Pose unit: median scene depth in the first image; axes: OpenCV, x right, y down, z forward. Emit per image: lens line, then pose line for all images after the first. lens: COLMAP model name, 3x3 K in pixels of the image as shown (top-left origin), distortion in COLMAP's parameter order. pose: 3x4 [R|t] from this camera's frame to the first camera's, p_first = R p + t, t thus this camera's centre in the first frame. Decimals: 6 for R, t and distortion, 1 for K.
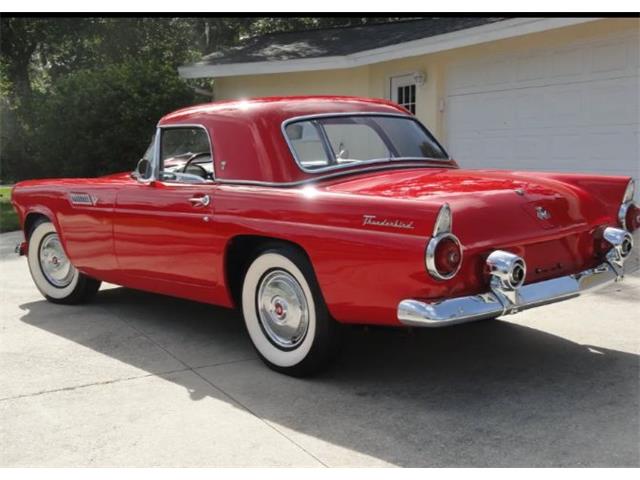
lens RADIAL K [[980.9, 0, 320.0], [0, 980.9, 240.0], [0, 0, 1]] dist [0.028749, 0.046882]
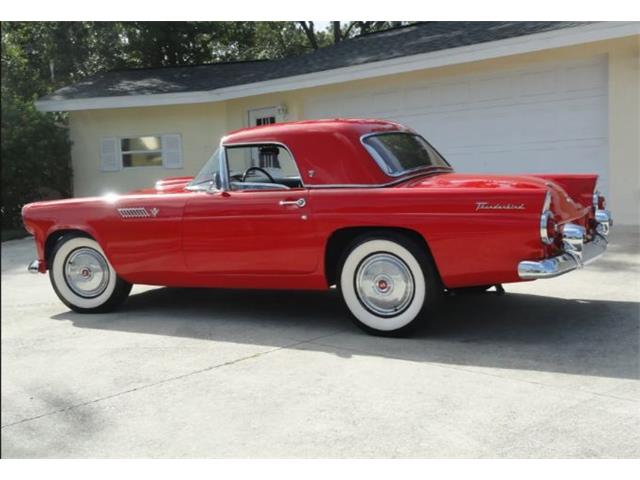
lens RADIAL K [[980.9, 0, 320.0], [0, 980.9, 240.0], [0, 0, 1]] dist [0.028749, 0.046882]
pose [[0.924878, -0.048248, 0.377190, -0.555804], [0.064693, 0.997422, -0.031045, 0.044924], [-0.374720, 0.053114, 0.925615, -0.127768]]
